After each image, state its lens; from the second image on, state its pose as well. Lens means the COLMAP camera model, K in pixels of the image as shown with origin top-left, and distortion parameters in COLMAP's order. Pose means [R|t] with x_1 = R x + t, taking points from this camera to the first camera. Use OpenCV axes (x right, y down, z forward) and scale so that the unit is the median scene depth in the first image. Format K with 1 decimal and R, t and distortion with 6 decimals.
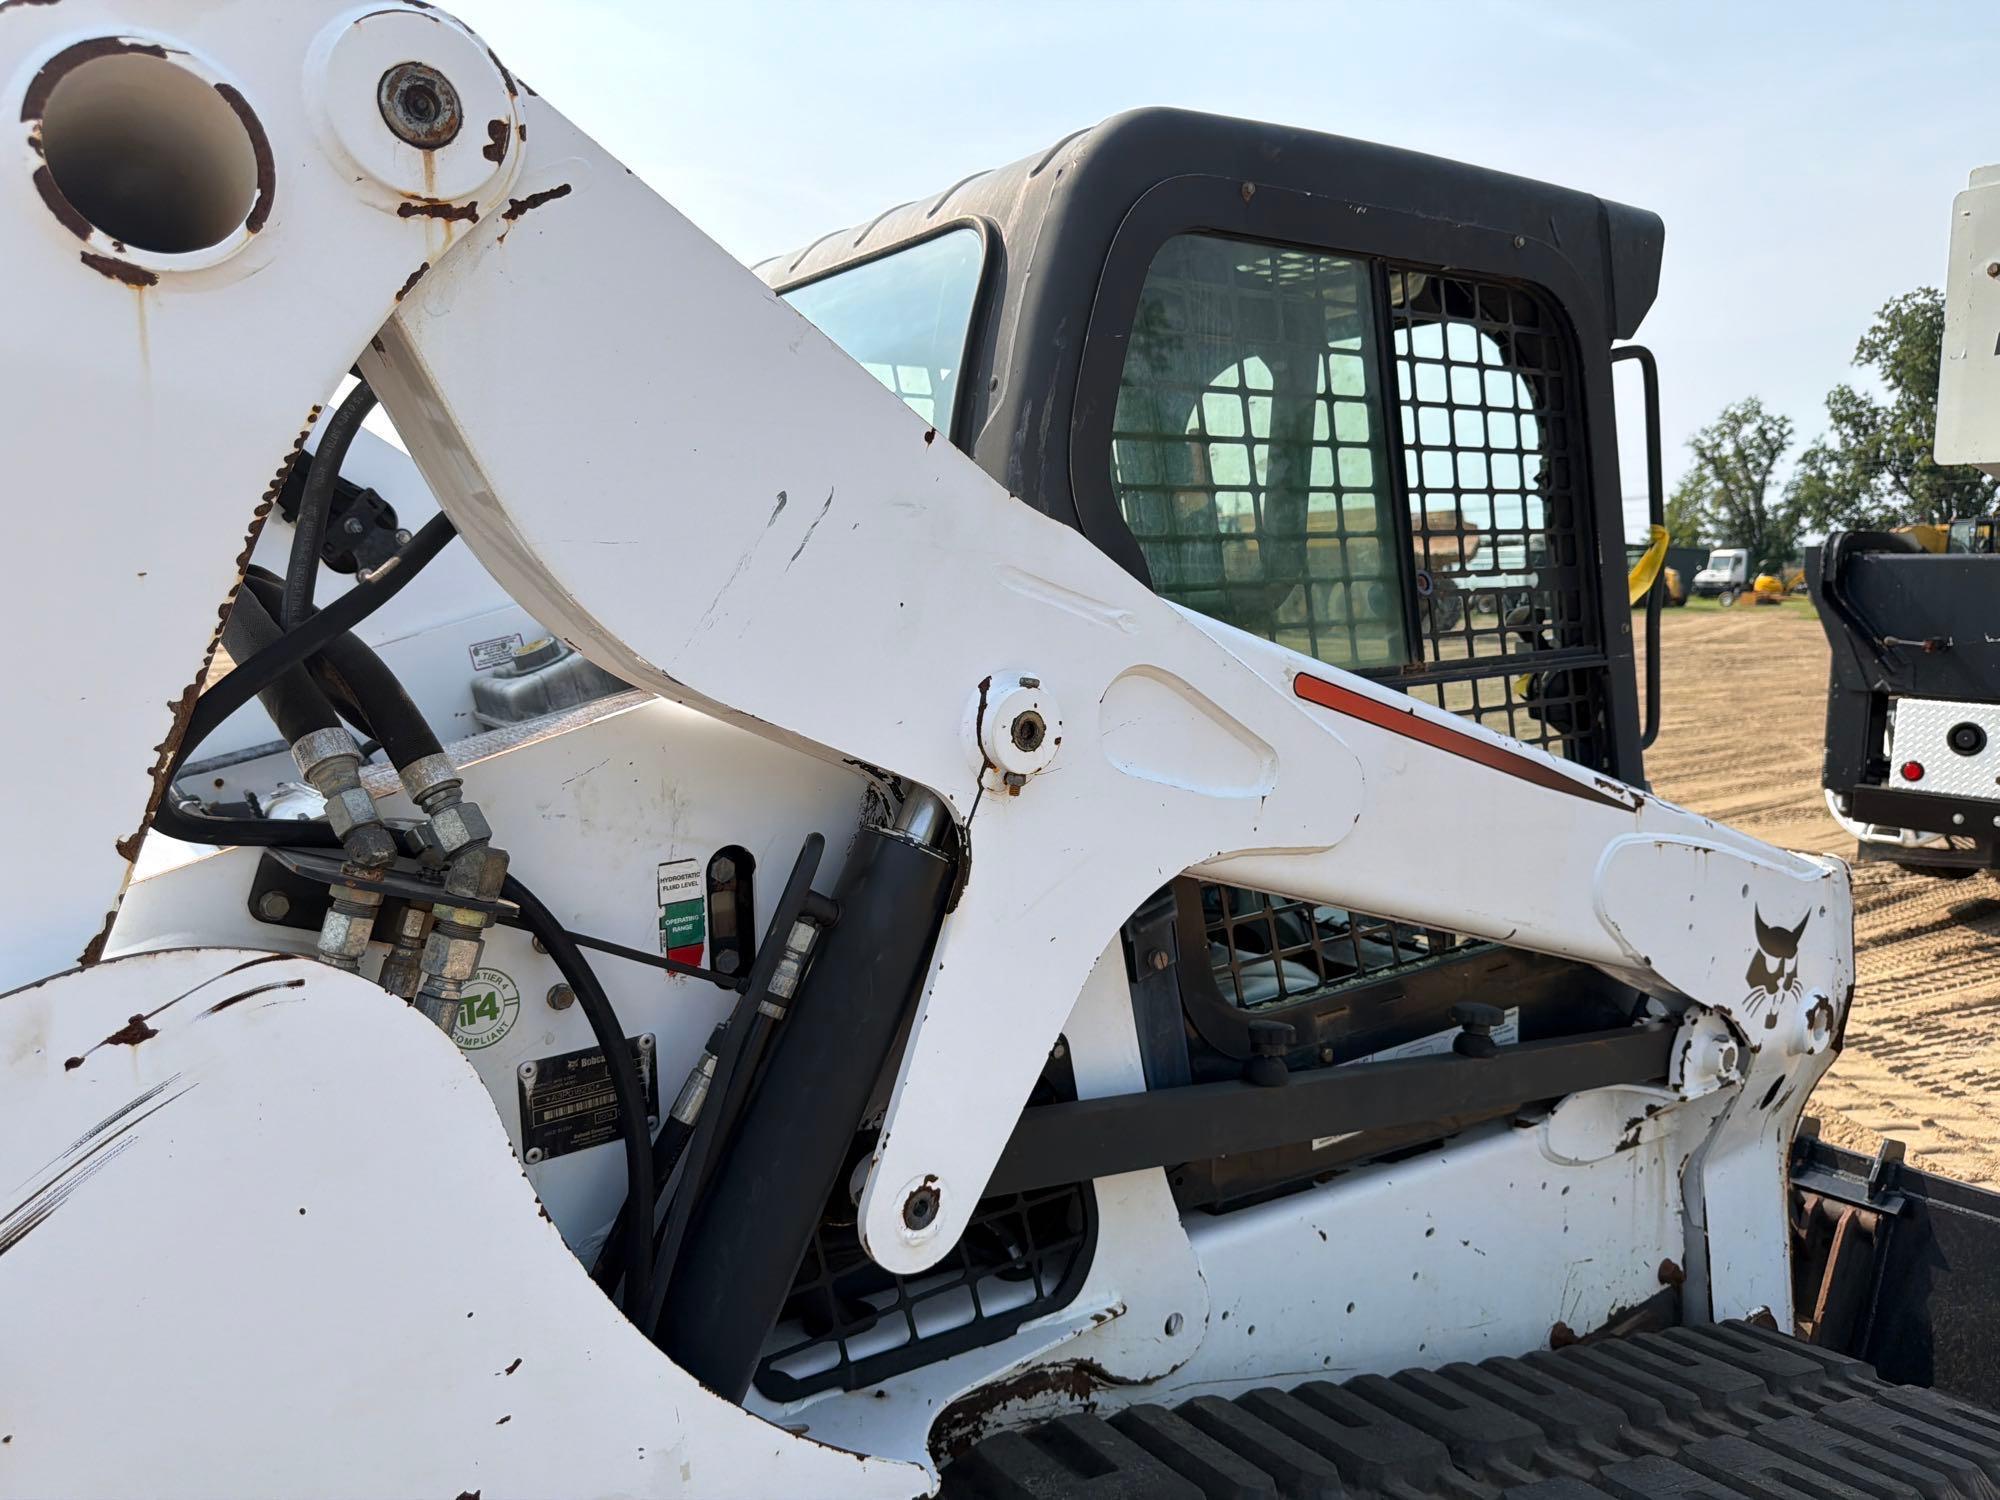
lens RADIAL K [[1427.3, 0, 991.4], [0, 1427.3, 746.3], [0, 0, 1]] dist [0.017163, -0.029931]
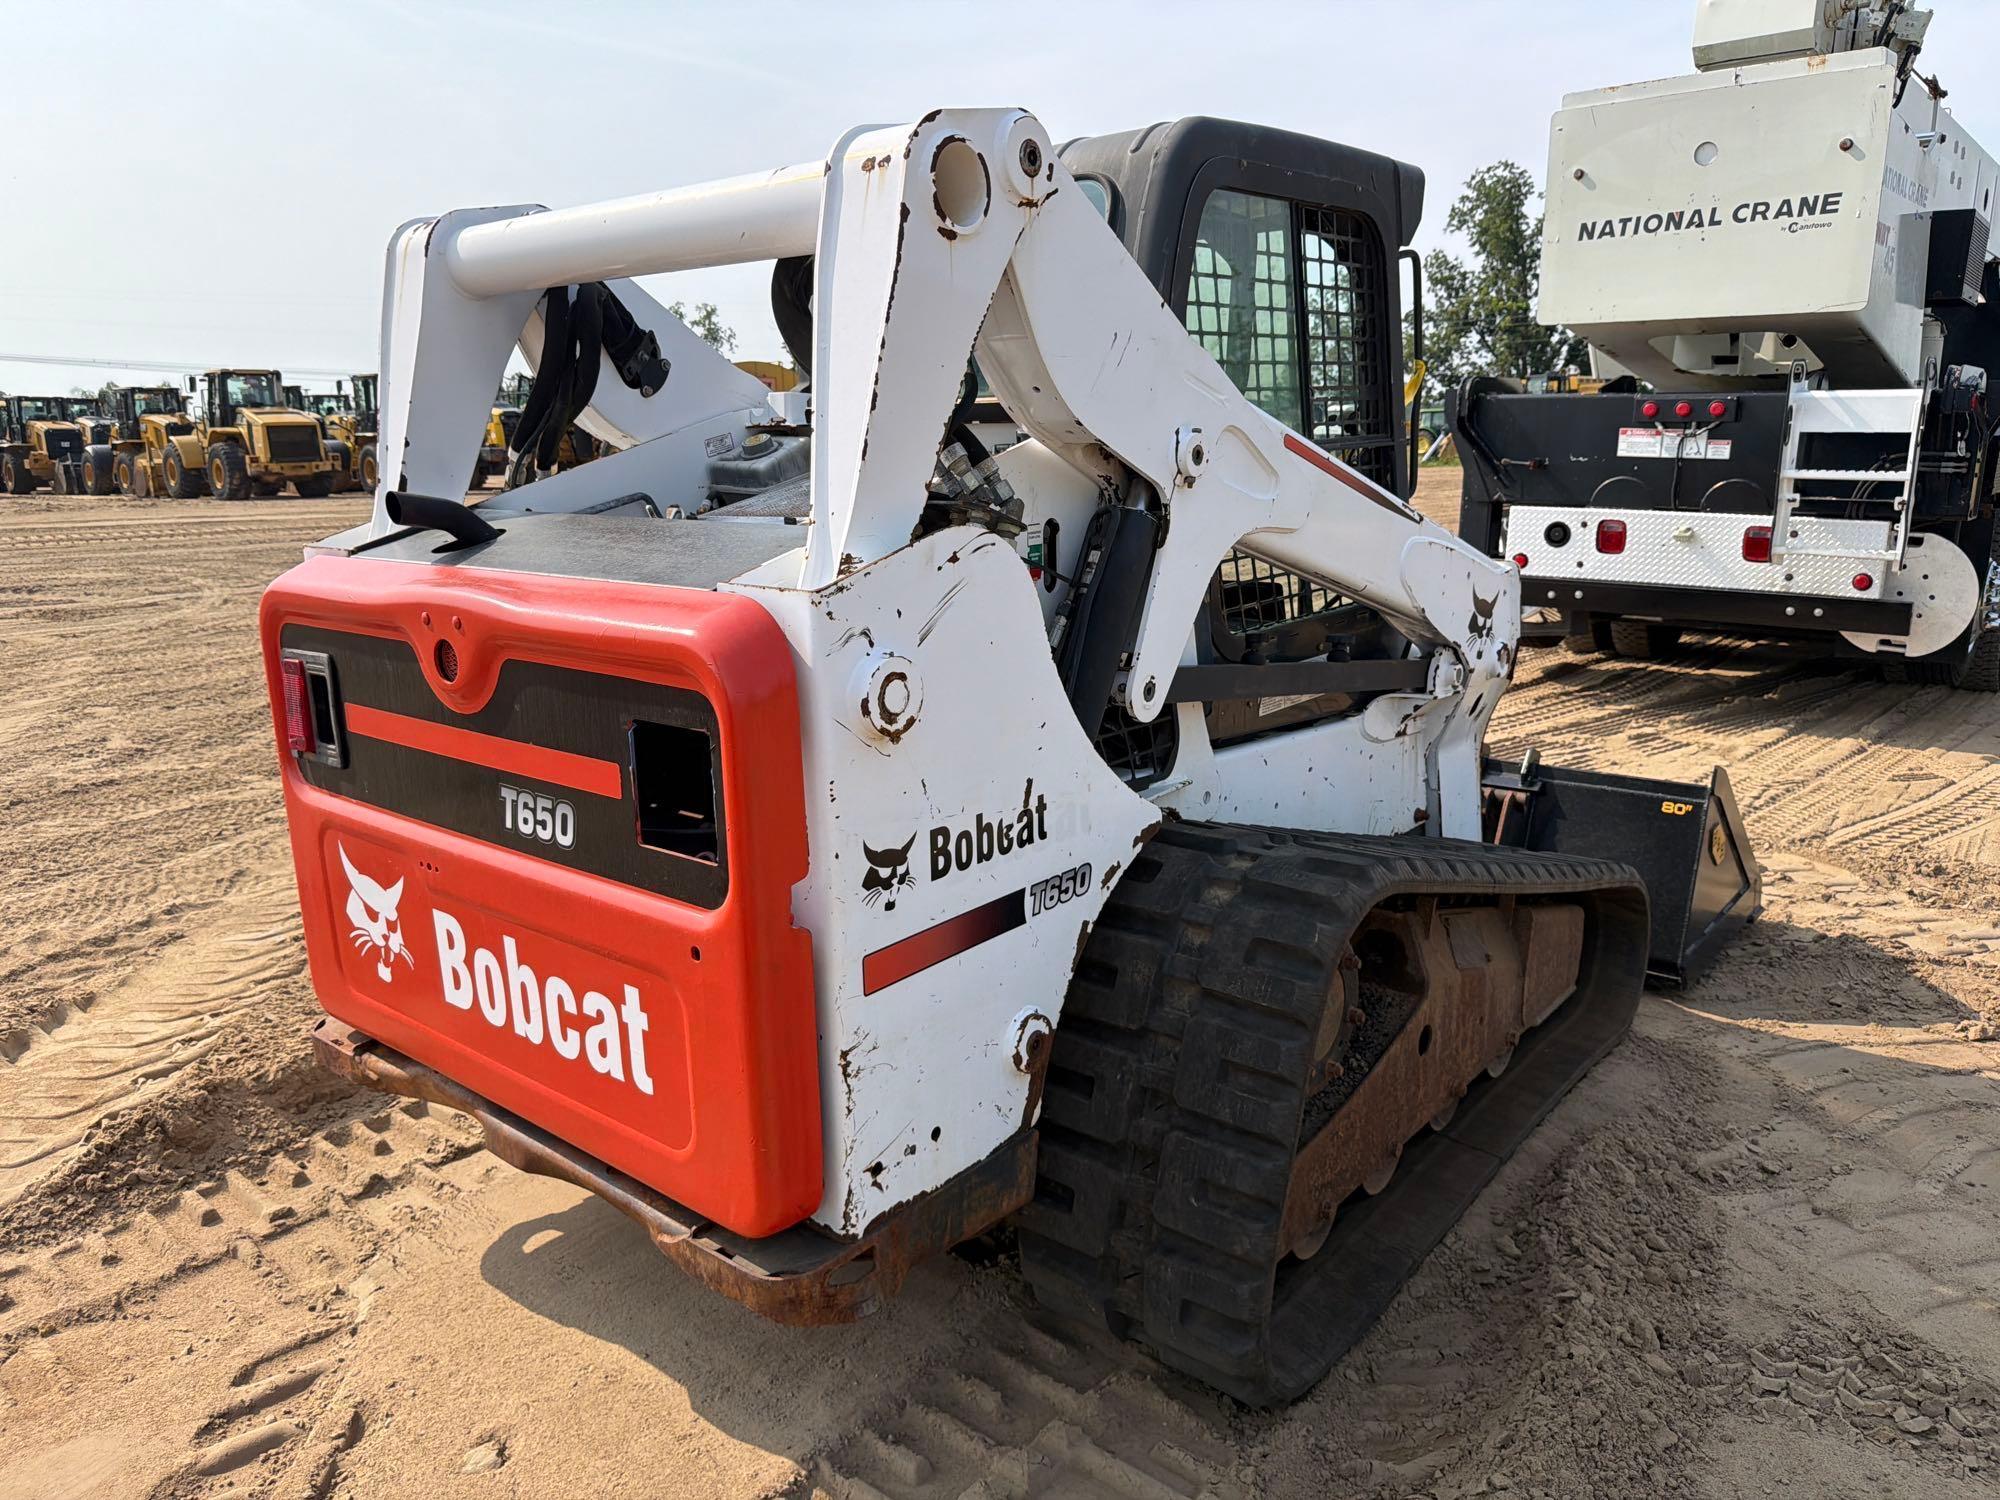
lens RADIAL K [[1427.3, 0, 997.4], [0, 1427.3, 744.7], [0, 0, 1]] dist [0.017163, -0.029931]
pose [[0.970598, -0.058334, 0.233532, -0.405861], [0.035772, 0.994373, 0.099711, 0.102048], [-0.238035, -0.088425, 0.967223, -0.508461]]
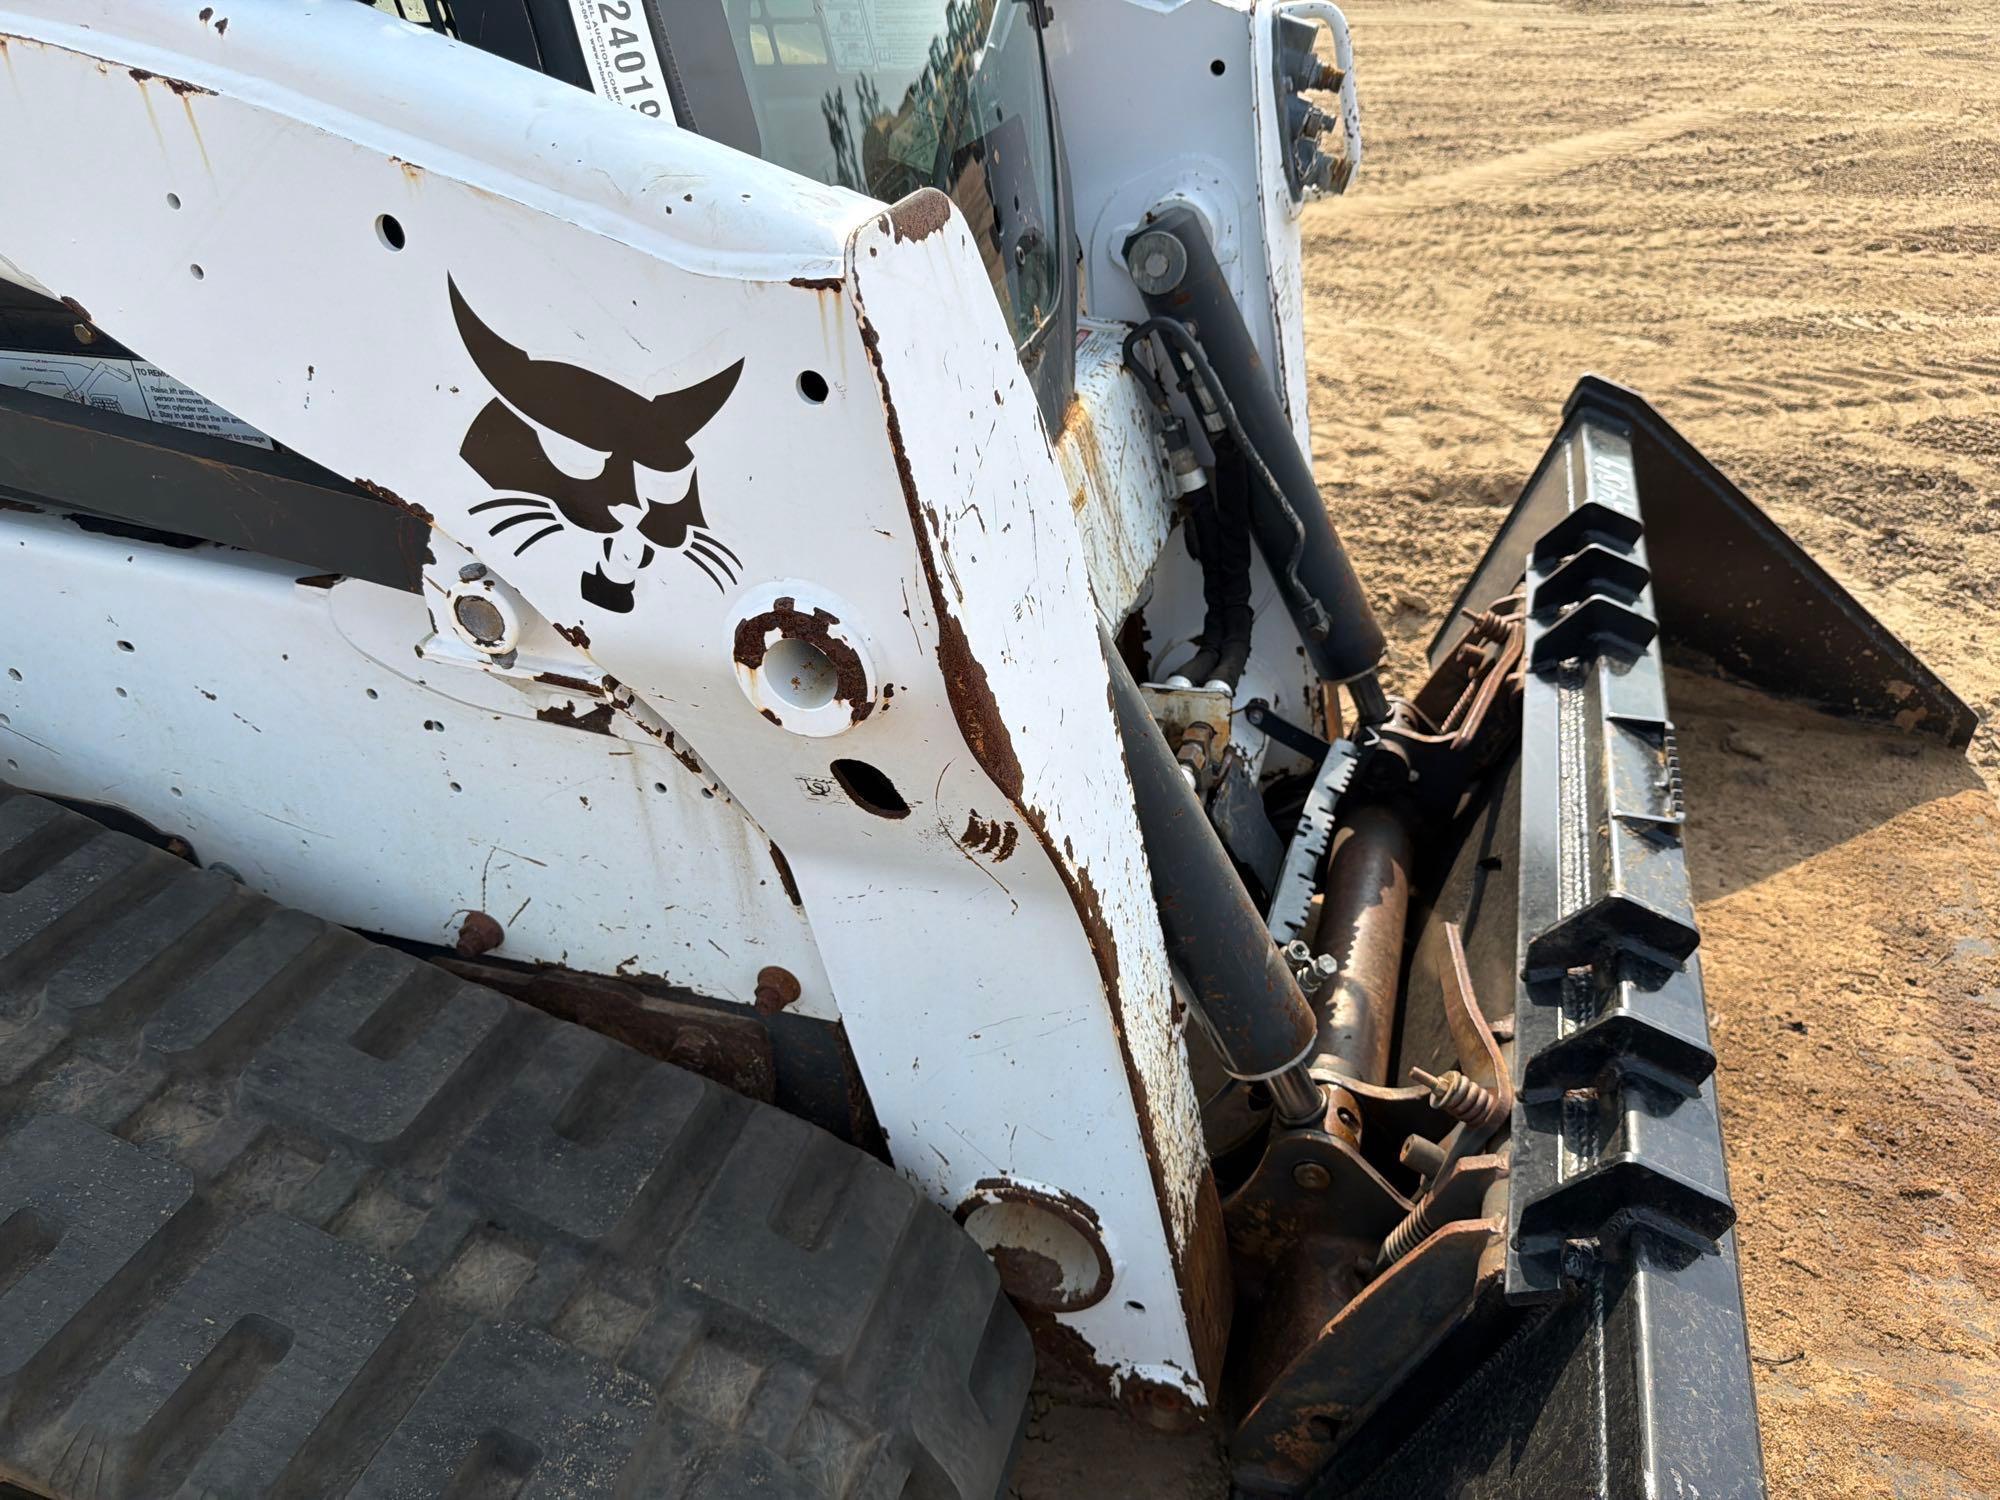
lens RADIAL K [[1427.3, 0, 999.3], [0, 1427.3, 794.1], [0, 0, 1]] dist [0.017163, -0.029931]
pose [[0.588207, 0.453600, -0.669522, 0.870192], [-0.082065, 0.857094, 0.508581, 0.018642], [0.804536, -0.244206, 0.541373, 0.803451]]
